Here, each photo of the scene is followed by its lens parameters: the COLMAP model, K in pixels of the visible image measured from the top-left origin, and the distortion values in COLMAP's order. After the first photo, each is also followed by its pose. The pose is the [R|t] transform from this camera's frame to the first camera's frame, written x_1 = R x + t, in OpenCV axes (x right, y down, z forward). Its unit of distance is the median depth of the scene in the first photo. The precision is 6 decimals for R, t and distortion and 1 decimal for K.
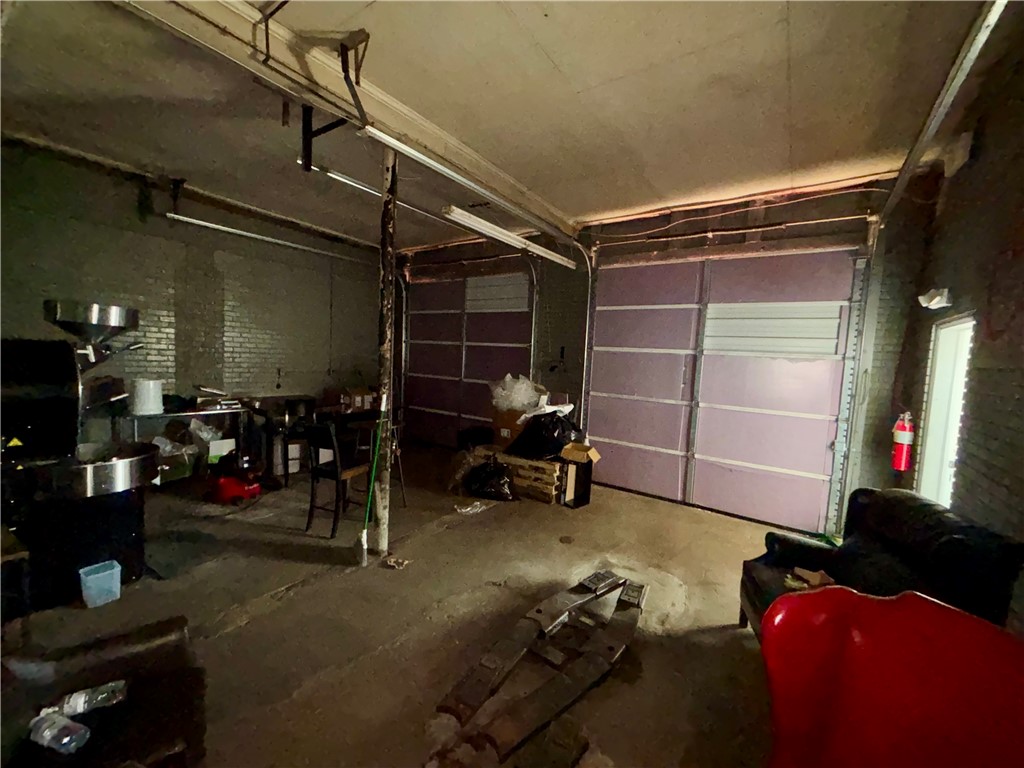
lens RADIAL K [[411.9, 0, 514.0], [0, 411.9, 383.4], [0, 0, 1]] dist [-0.000765, -0.000163]
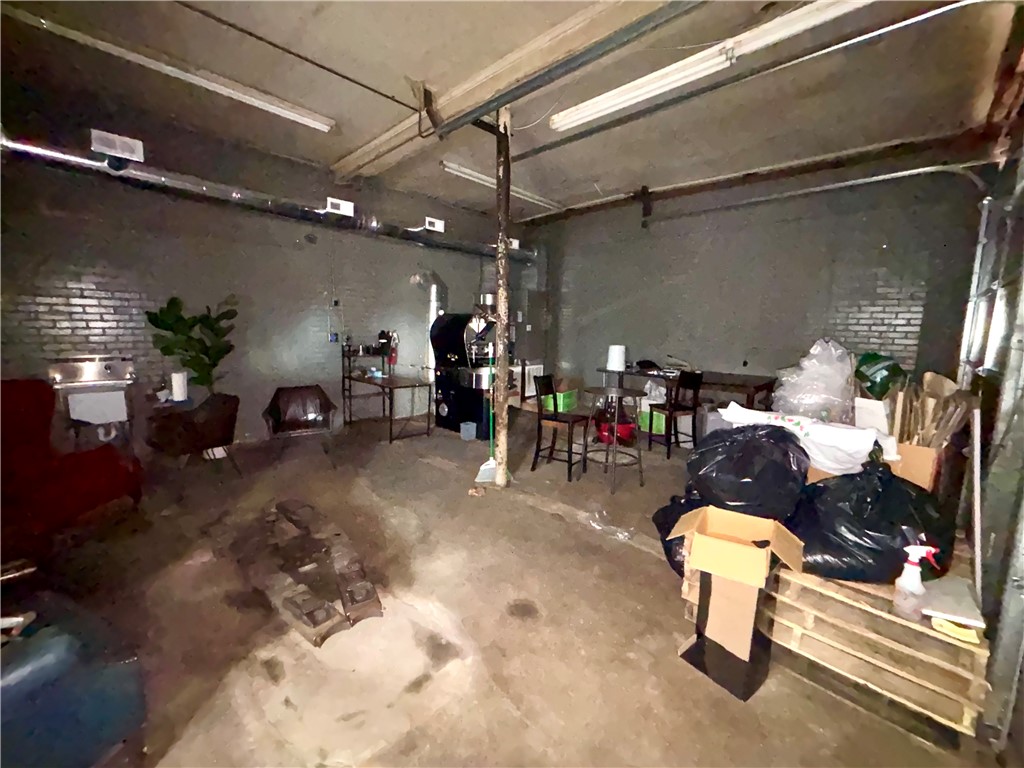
lens RADIAL K [[411.9, 0, 514.0], [0, 411.9, 383.4], [0, 0, 1]] dist [-0.000765, -0.000163]
pose [[-0.155440, 0.081826, -0.984451, 0.649497], [-0.100357, 0.990099, 0.098141, 0.017562], [0.982734, 0.114051, -0.145689, 1.019913]]
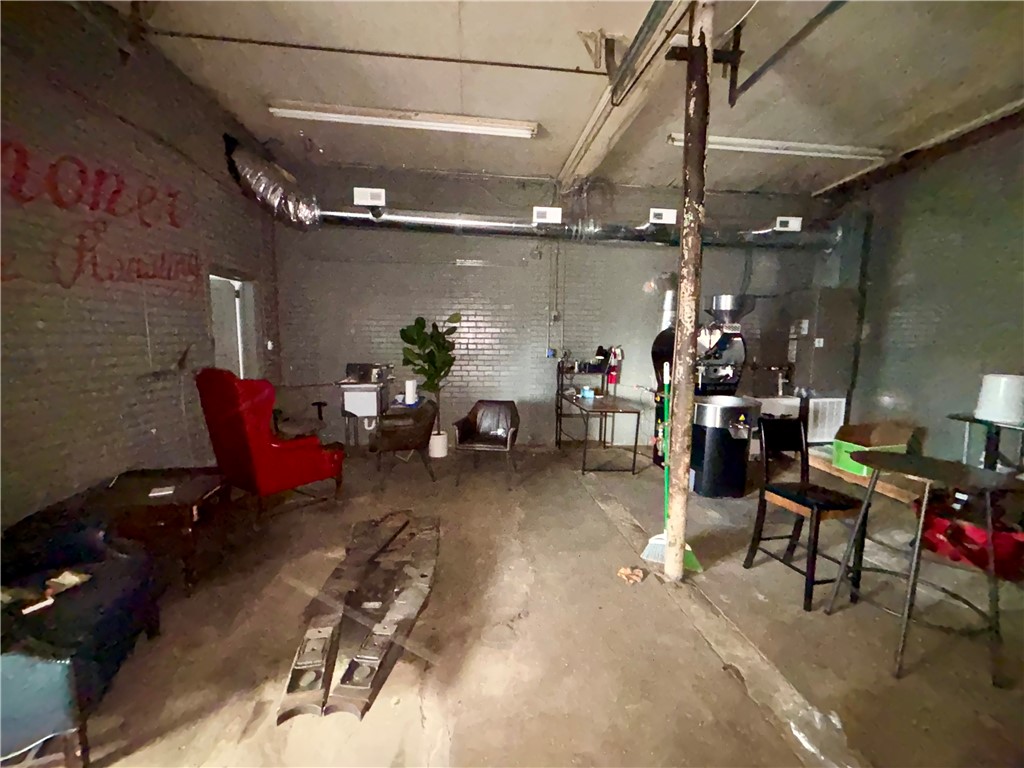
lens RADIAL K [[411.9, 0, 514.0], [0, 411.9, 383.4], [0, 0, 1]] dist [-0.000765, -0.000163]
pose [[-0.756540, 0.010718, -0.653860, 0.330770], [-0.101475, 0.985831, 0.133570, -0.007435], [0.646027, 0.167401, -0.744732, 1.146272]]
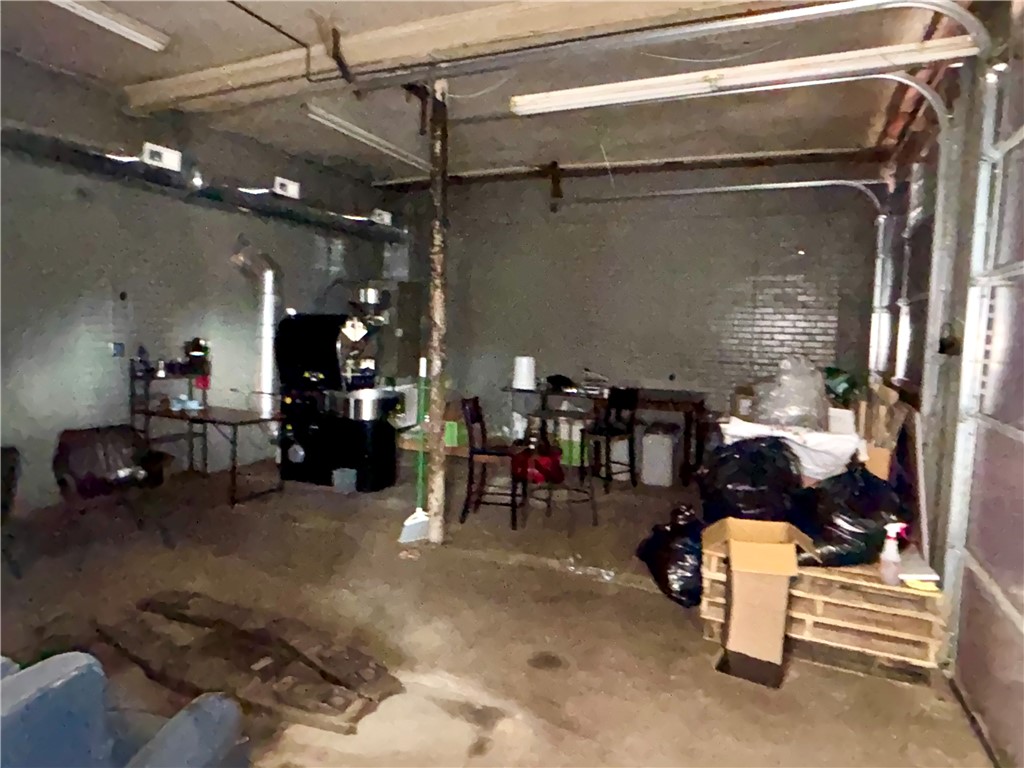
lens RADIAL K [[621.9, 0, 514.3], [0, 621.9, 380.9], [0, 0, 1]] dist [0.004174, -0.016527]
pose [[0.190447, 0.036176, -0.981031, 0.837384], [-0.090012, 0.995755, 0.019245, 0.027633], [0.977562, 0.084639, 0.192894, 0.774381]]
